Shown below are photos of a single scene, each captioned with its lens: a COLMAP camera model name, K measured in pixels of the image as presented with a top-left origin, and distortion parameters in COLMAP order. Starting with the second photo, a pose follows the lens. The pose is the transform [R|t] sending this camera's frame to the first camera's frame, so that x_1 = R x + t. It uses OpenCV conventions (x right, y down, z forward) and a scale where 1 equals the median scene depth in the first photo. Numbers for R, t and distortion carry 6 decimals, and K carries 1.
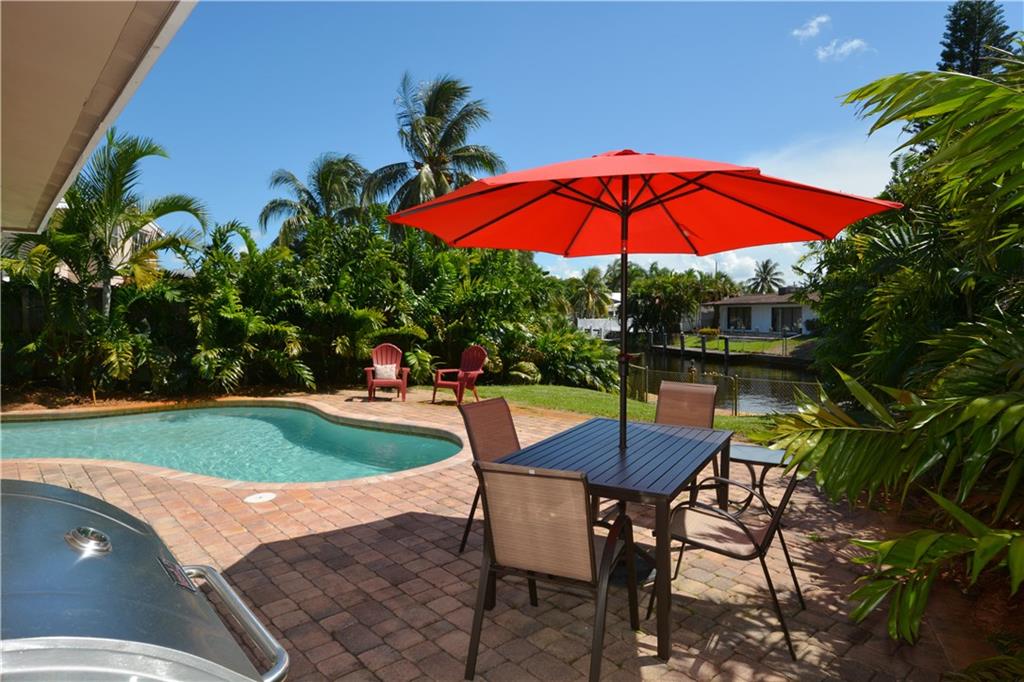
lens RADIAL K [[601.2, 0, 494.9], [0, 601.2, 336.7], [0, 0, 1]] dist [0.040908, -0.007722]
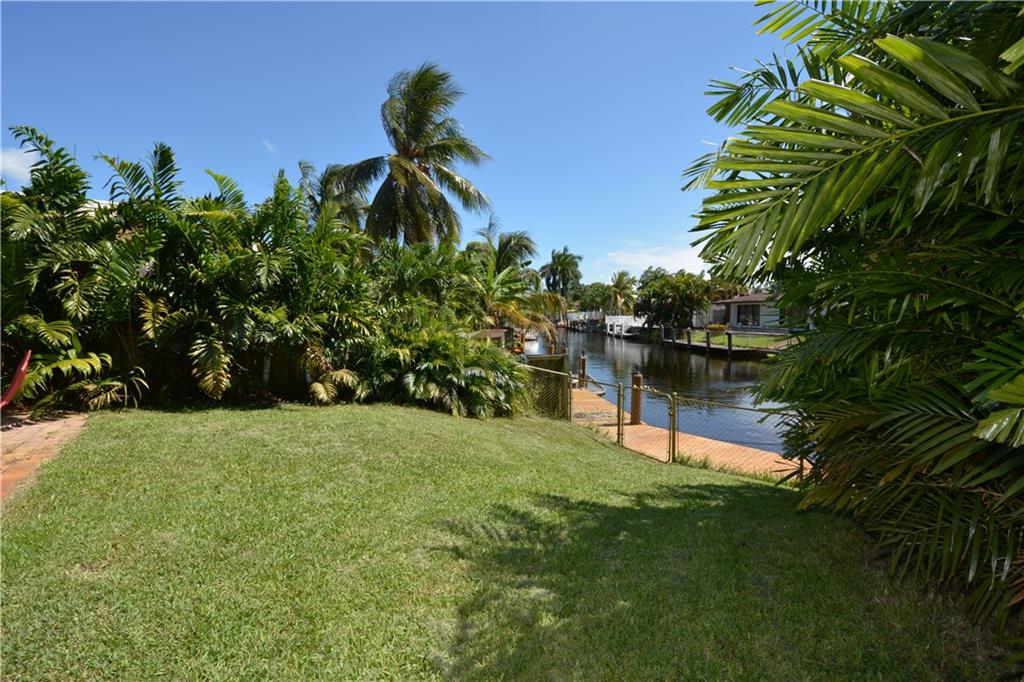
lens RADIAL K [[459.9, 0, 505.2], [0, 459.9, 339.3], [0, 0, 1]] dist [0.002564, -0.004221]
pose [[0.992613, 0.011497, -0.120781, 0.334946], [-0.009087, 0.999749, 0.020486, -0.002053], [0.120987, -0.019237, 0.992468, 0.604190]]
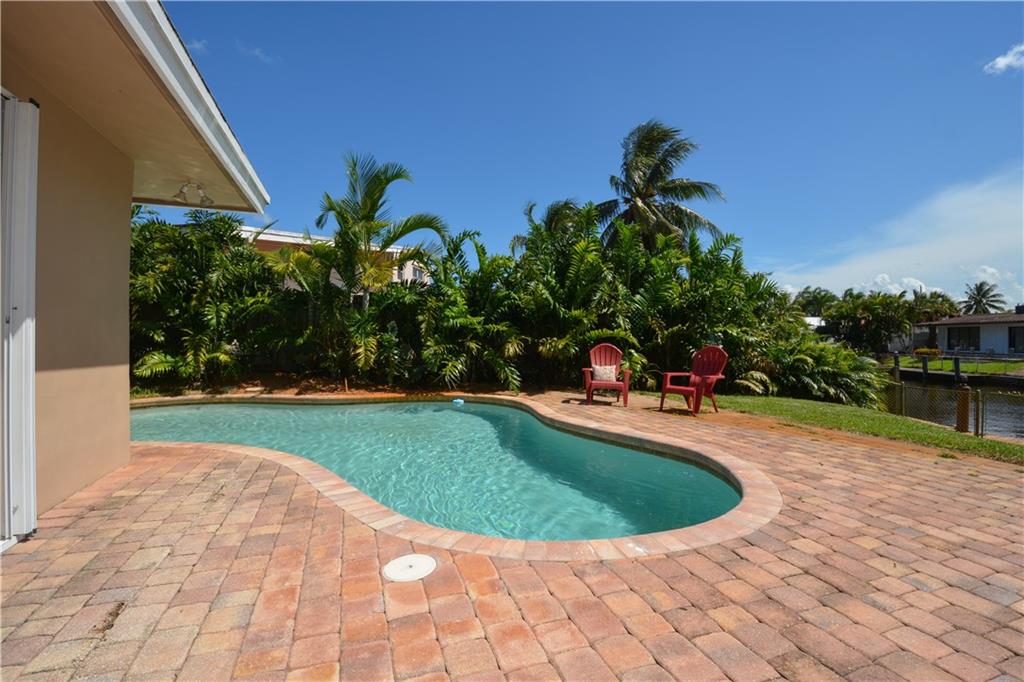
lens RADIAL K [[459.9, 0, 503.4], [0, 459.9, 343.5], [0, 0, 1]] dist [0.002564, -0.004221]
pose [[0.931333, 0.009469, -0.364046, -0.058584], [-0.018220, 0.999622, -0.020611, 0.025261], [0.363713, 0.025828, 0.931153, 0.240932]]
